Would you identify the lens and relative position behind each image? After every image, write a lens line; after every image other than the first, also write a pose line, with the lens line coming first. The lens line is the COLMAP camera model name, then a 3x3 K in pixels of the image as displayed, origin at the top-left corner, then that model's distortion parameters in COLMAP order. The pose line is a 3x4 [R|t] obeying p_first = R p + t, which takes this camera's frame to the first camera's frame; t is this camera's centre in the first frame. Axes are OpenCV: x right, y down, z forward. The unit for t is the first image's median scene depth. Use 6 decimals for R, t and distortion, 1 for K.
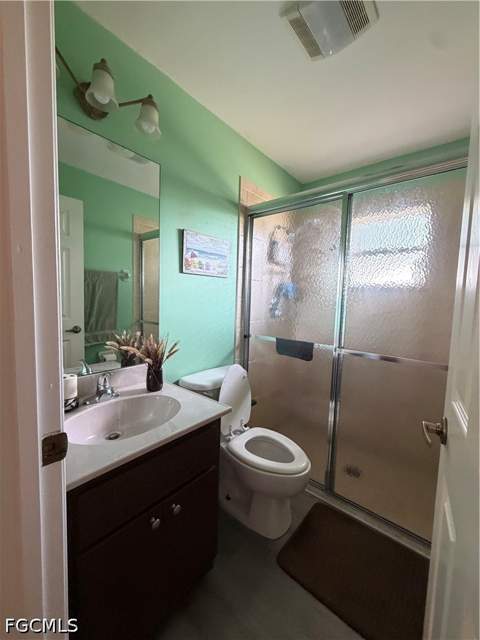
lens RADIAL K [[253.7, 0, 240.0], [0, 253.7, 320.0], [0, 0, 1]] dist [-0.001417, -0.000499]
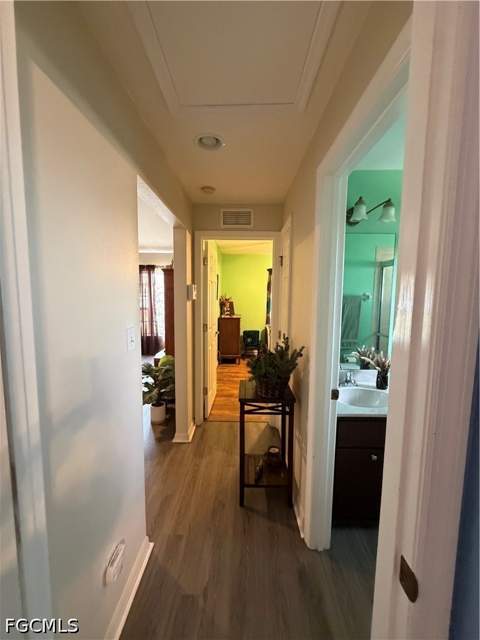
lens RADIAL K [[253.7, 0, 240.0], [0, 253.7, 320.0], [0, 0, 1]] dist [-0.001417, -0.000499]
pose [[0.633335, 0.048248, -0.772373, 0.267322], [-0.050855, 0.998492, 0.020672, -0.116320], [0.772205, 0.026187, 0.634833, -0.598733]]
